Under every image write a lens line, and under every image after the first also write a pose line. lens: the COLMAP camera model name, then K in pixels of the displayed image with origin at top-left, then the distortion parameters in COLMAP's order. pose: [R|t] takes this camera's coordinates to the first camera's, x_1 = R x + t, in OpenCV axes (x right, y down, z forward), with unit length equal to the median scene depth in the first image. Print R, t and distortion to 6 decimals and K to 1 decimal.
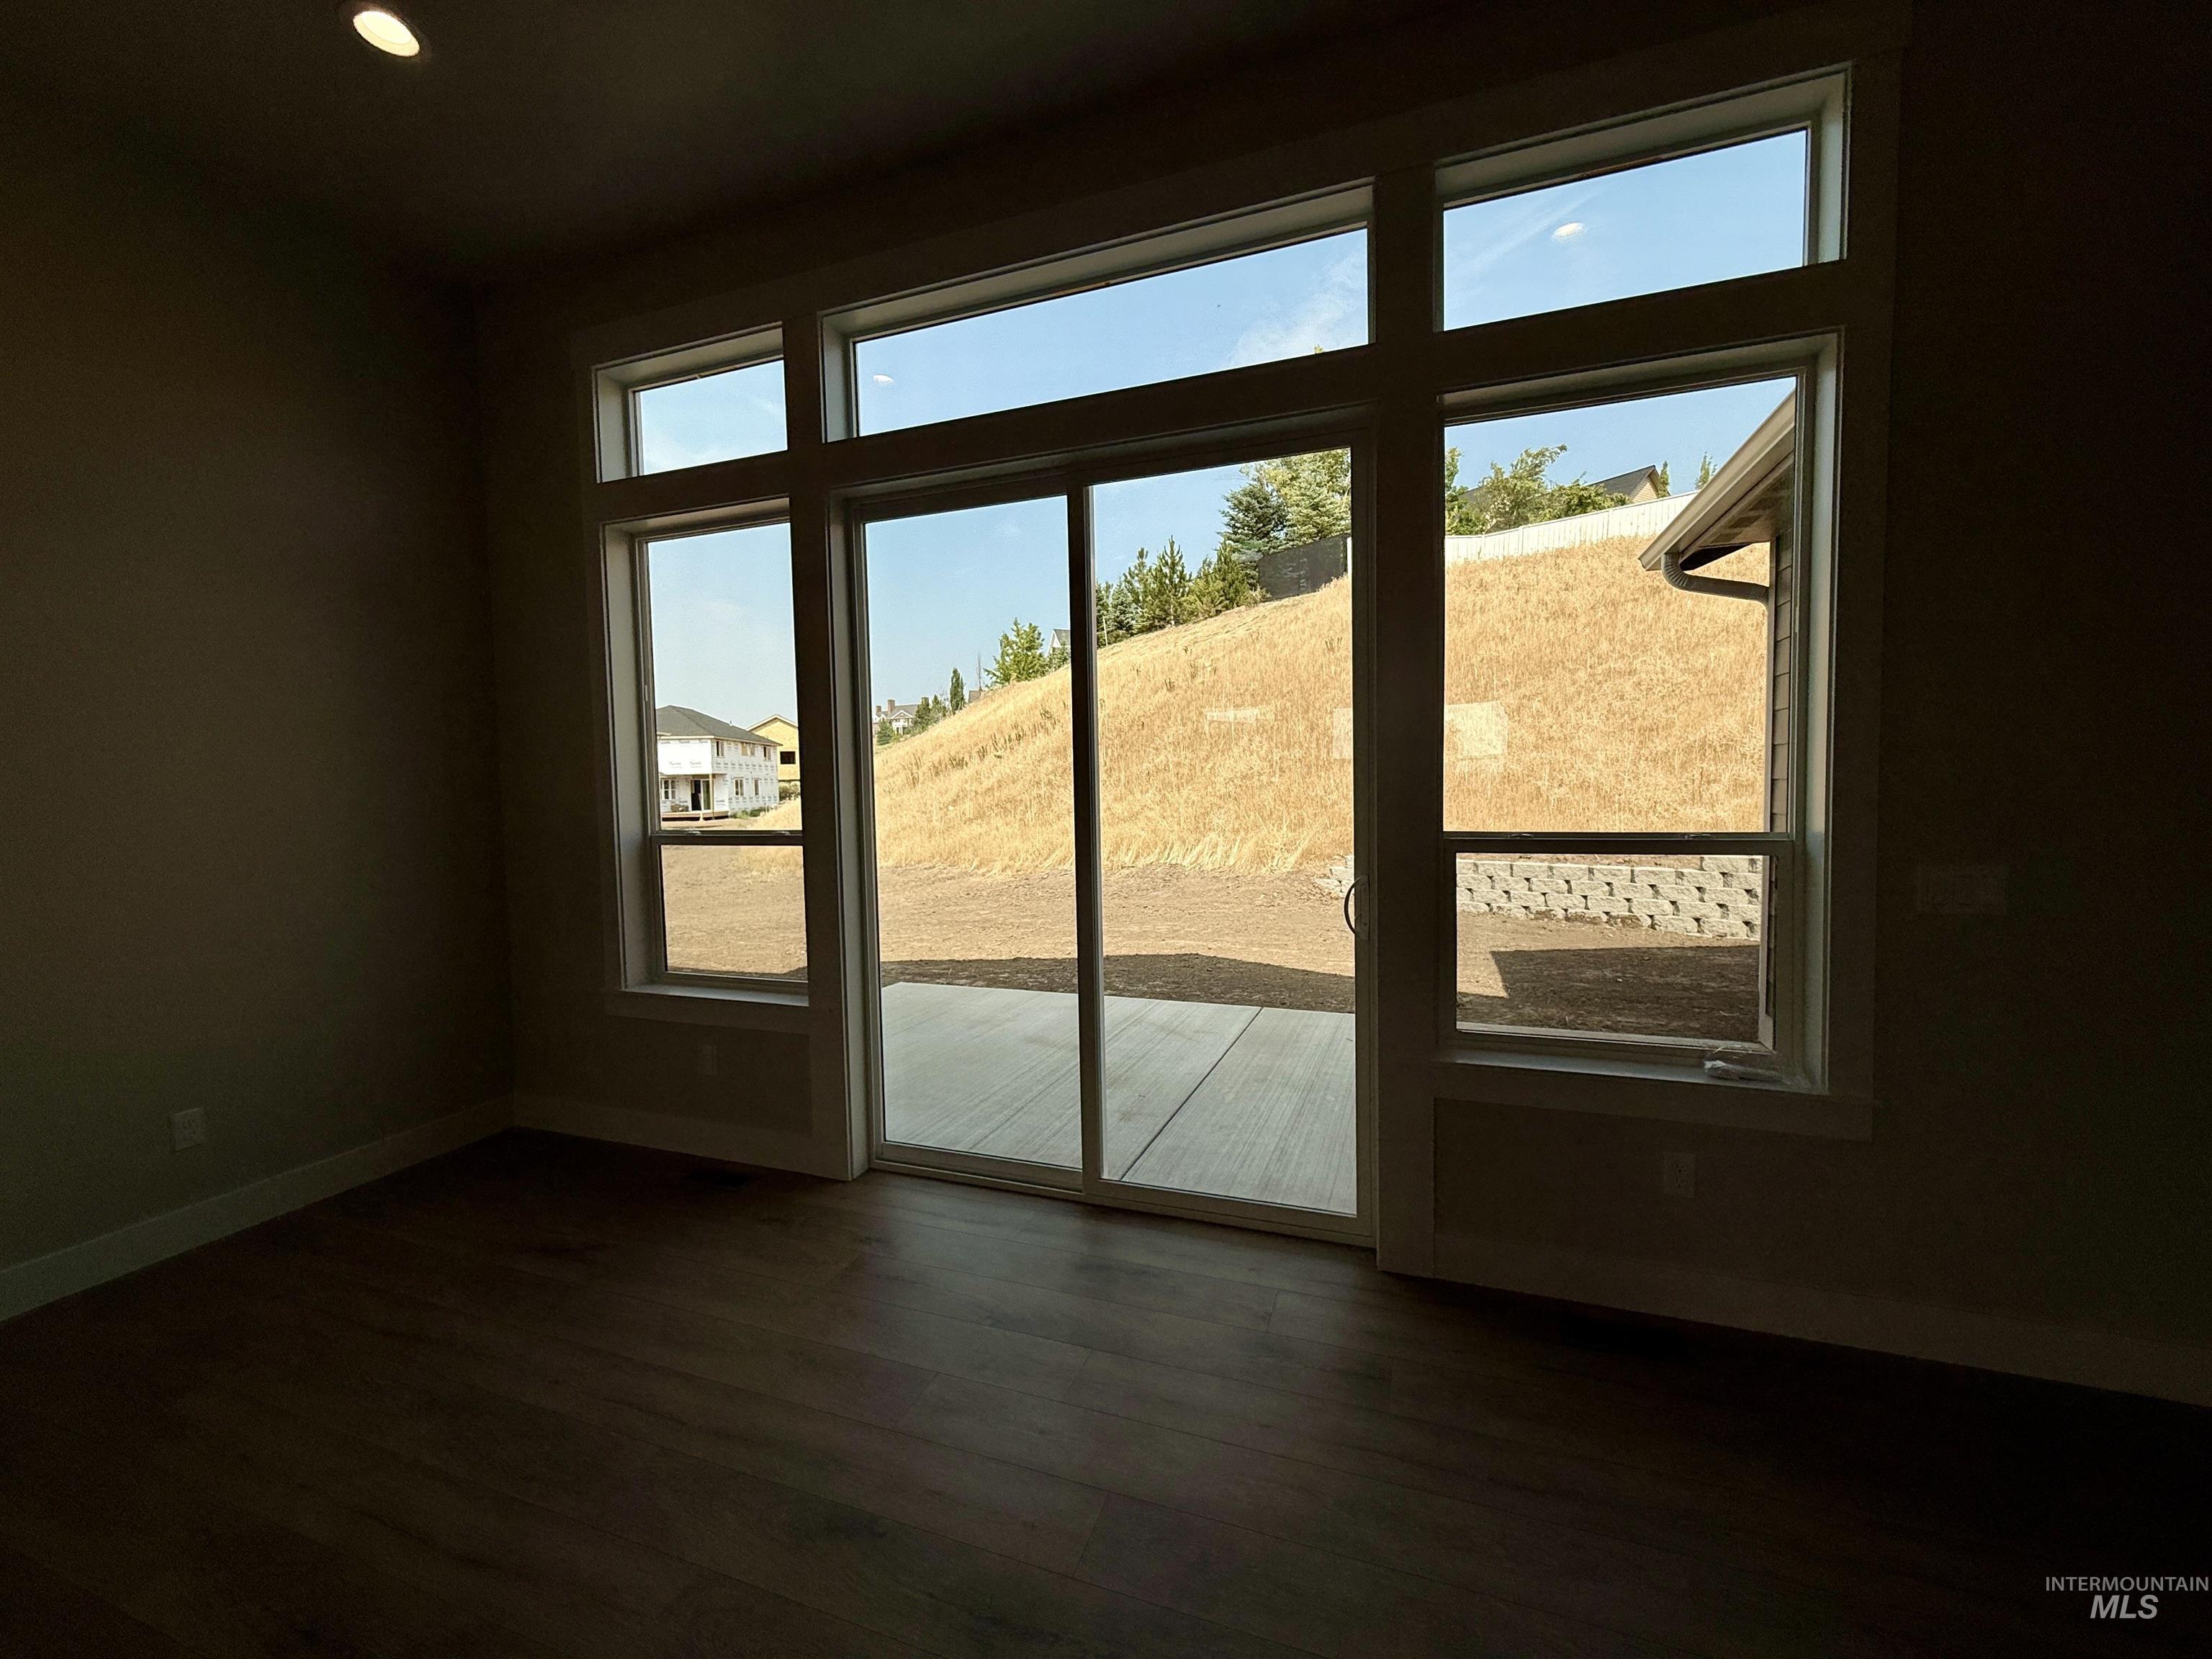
lens RADIAL K [[880.5, 0, 1108.1], [0, 880.5, 827.5], [0, 0, 1]] dist [0.000494, -0.000108]
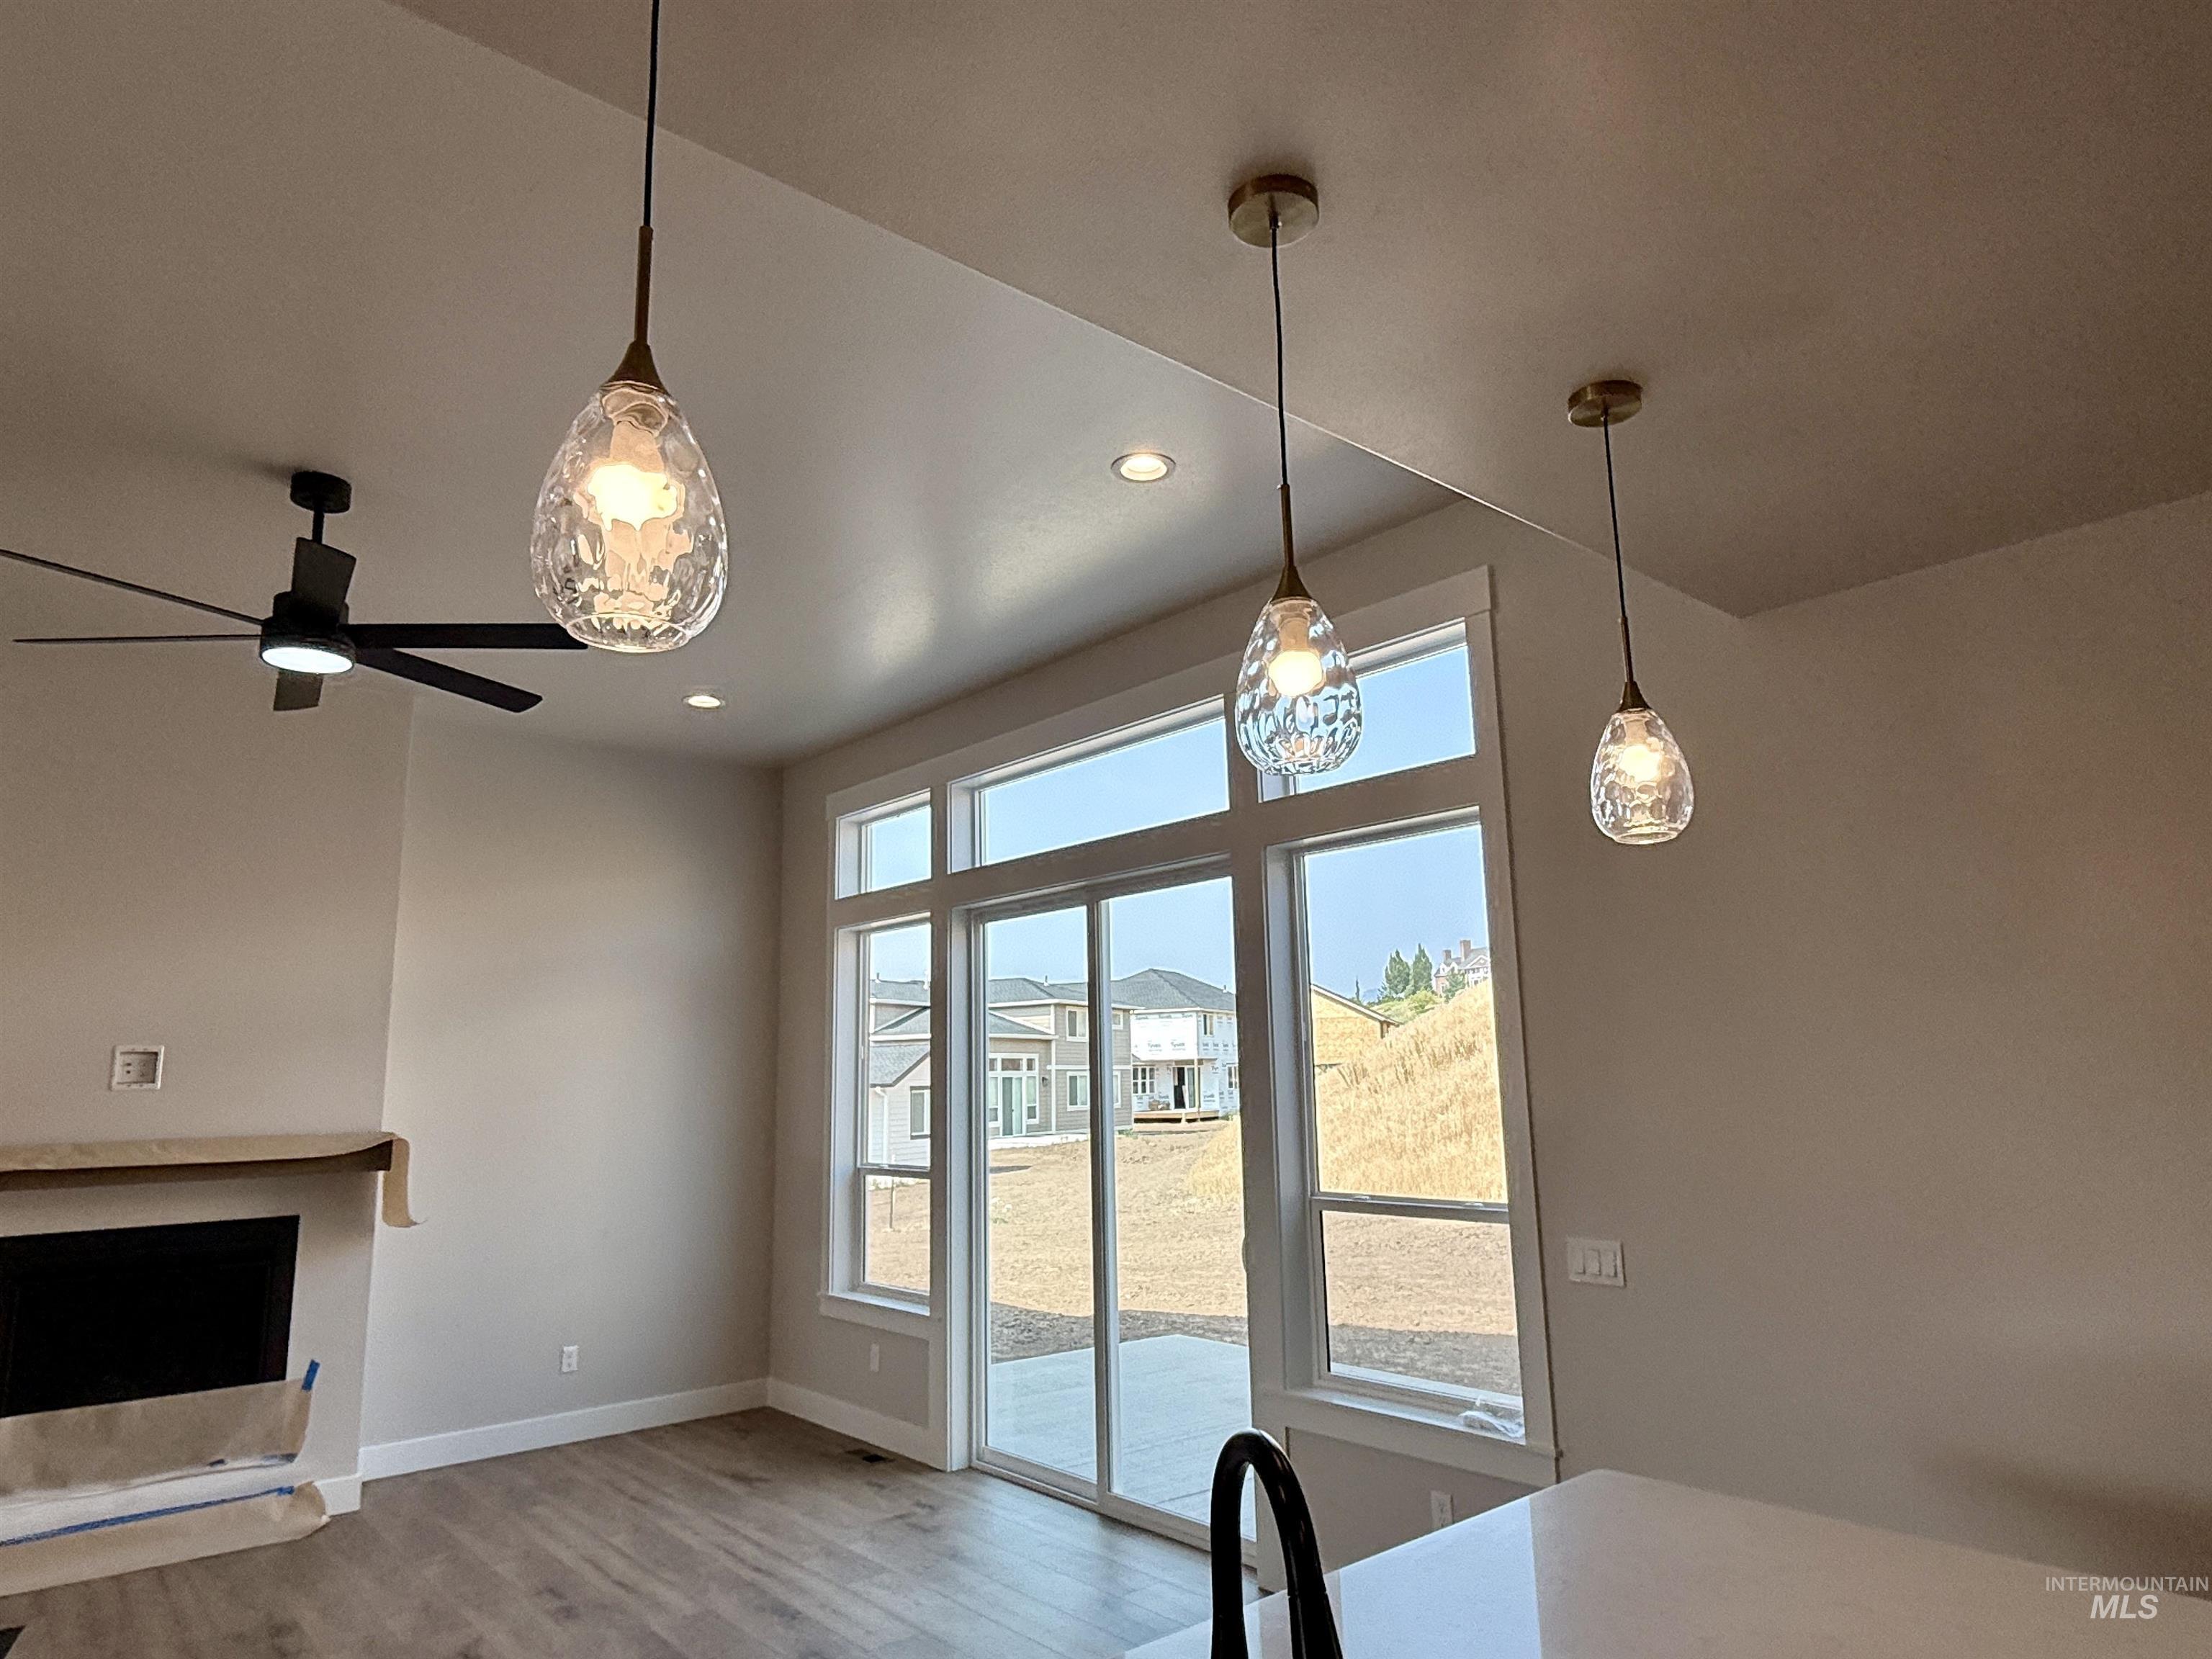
lens RADIAL K [[1333.8, 0, 1111.5], [0, 1333.8, 835.1], [0, 0, 1]] dist [0.004698, -0.002861]
pose [[0.873246, -0.087389, -0.479380, 0.781815], [-0.019682, 0.976658, -0.213895, -0.055470], [0.486883, 0.196219, 0.851143, -0.560629]]
